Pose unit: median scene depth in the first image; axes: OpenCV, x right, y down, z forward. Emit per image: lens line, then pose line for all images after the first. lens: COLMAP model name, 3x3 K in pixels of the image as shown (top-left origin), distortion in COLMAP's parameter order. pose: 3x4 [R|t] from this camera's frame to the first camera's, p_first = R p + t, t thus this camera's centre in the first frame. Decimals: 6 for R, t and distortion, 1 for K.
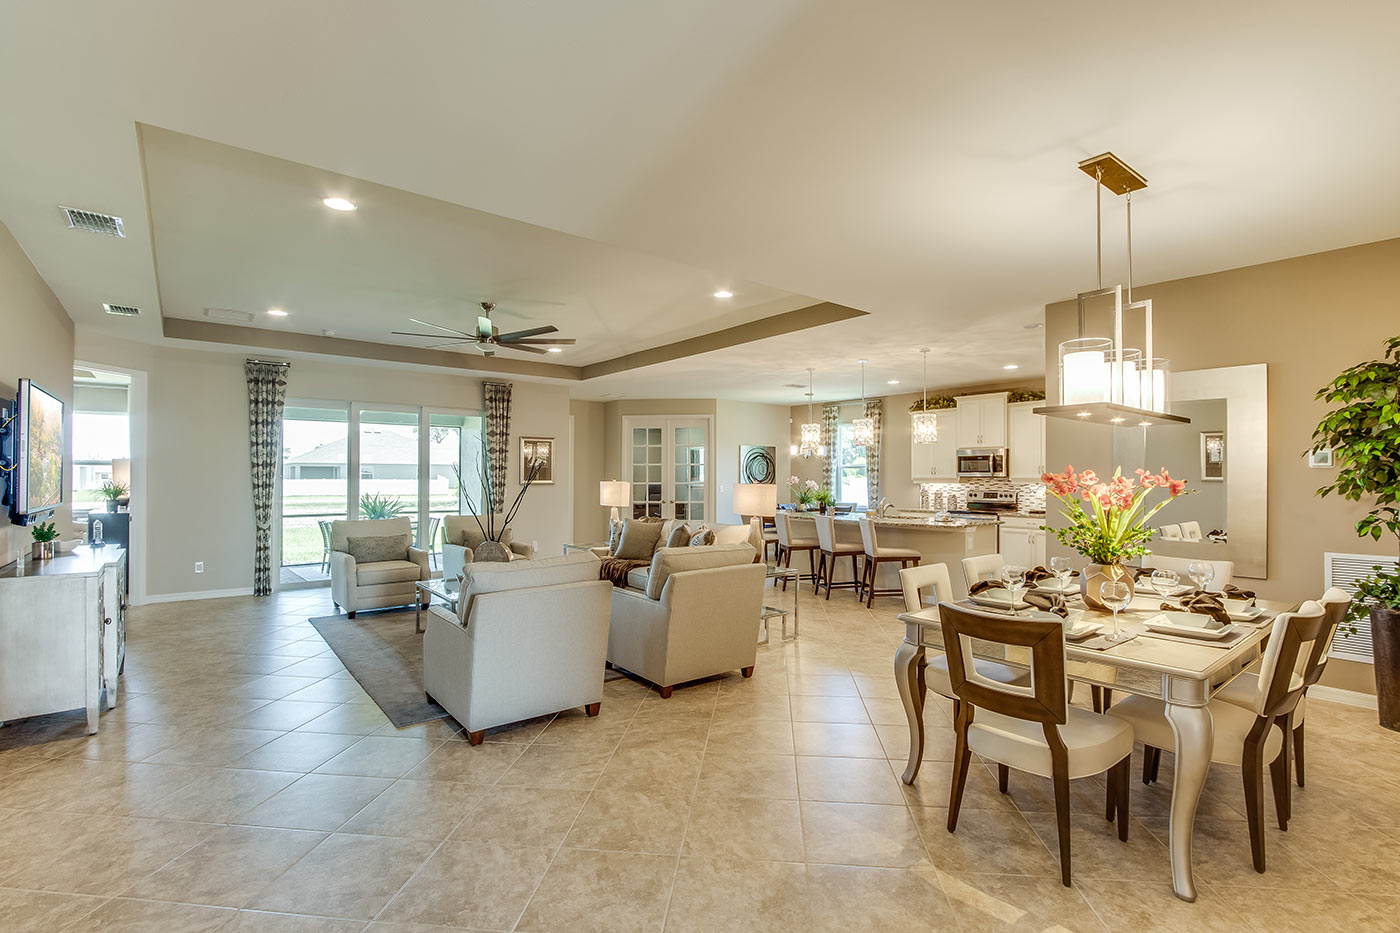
lens RADIAL K [[648.6, 0, 704.0], [0, 648.6, 471.4], [0, 0, 1]] dist [-0.011604, 0.000979]
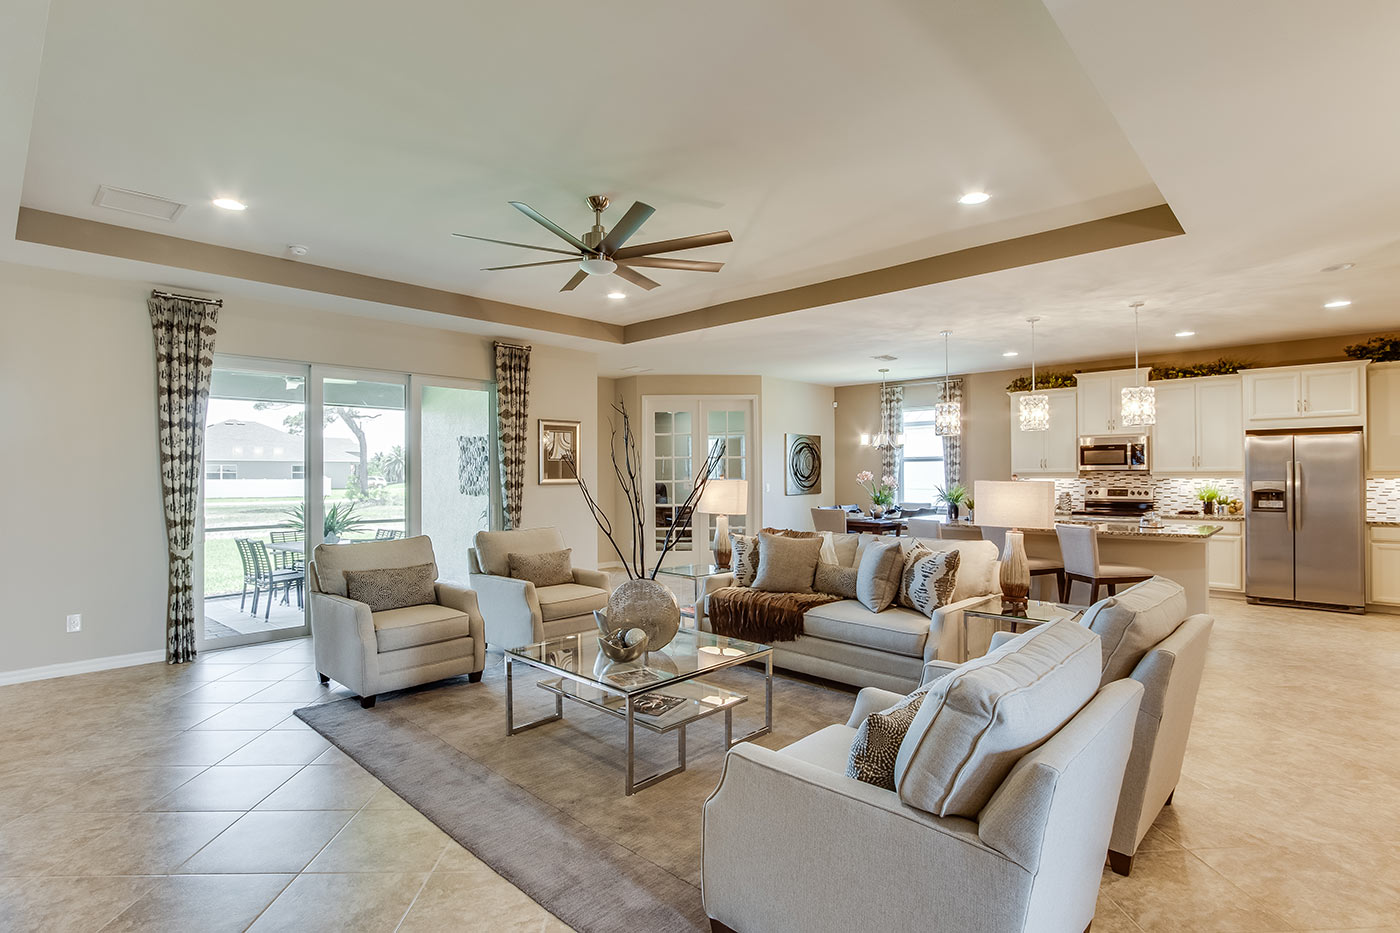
lens RADIAL K [[685.1, 0, 700.9], [0, 685.1, 469.4], [0, 0, 1]] dist [-0.016192, 0.004021]
pose [[0.990543, -0.005667, 0.137084, -0.215732], [0.005374, 0.999982, 0.002506, 0.002140], [-0.137096, -0.001746, 0.990556, 0.214139]]
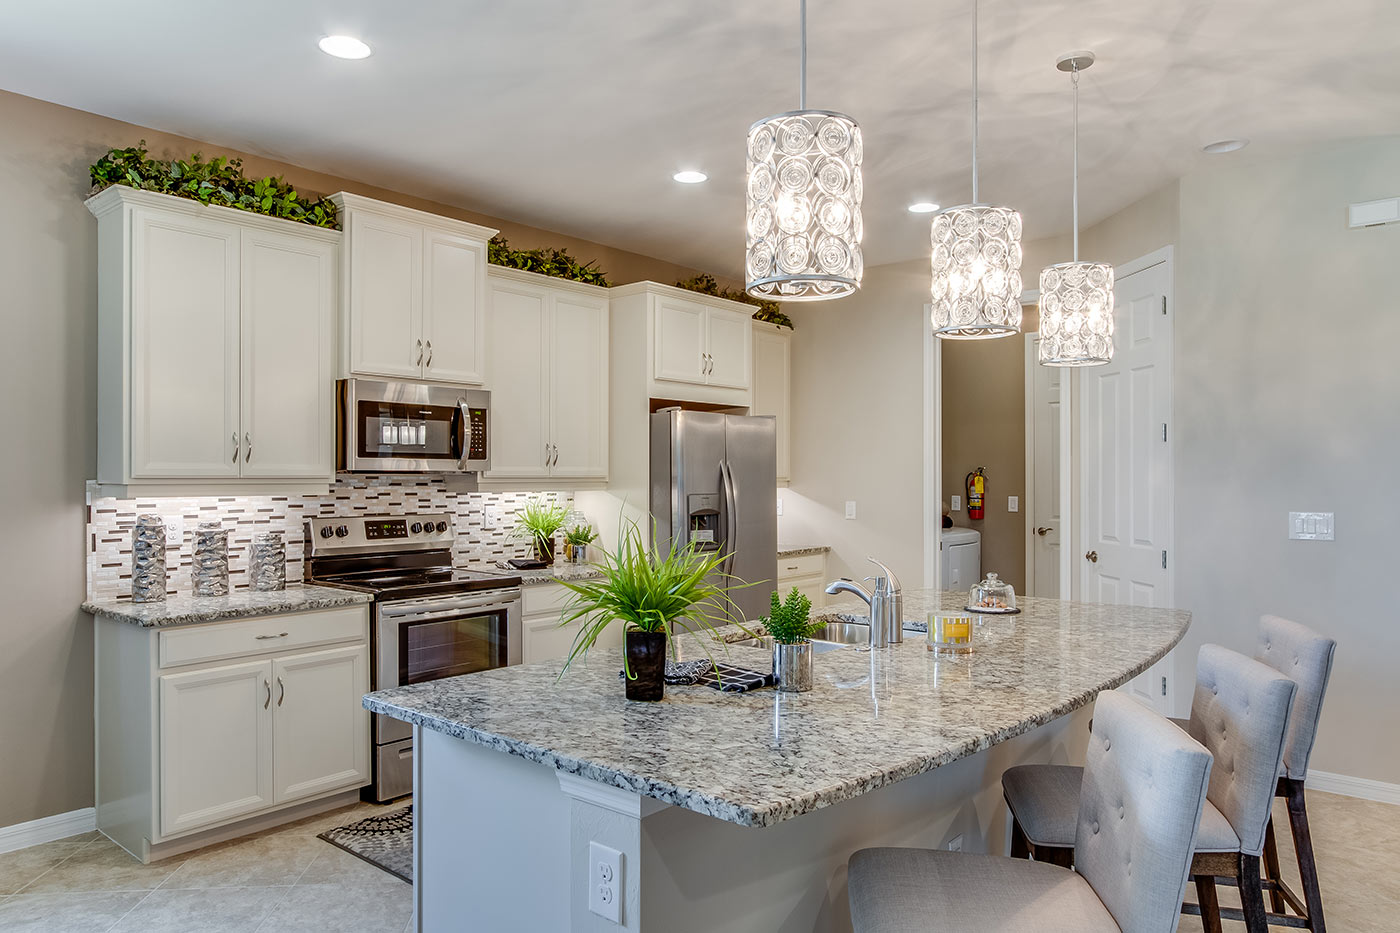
lens RADIAL K [[939.1, 0, 685.2], [0, 939.1, 470.6], [0, 0, 1]] dist [-0.003329, 0.003000]
pose [[-0.170295, 0.007117, 0.985367, -0.048137], [-0.007754, 0.999933, -0.008562, 0.010929], [-0.985363, -0.009098, -0.170229, 0.969364]]
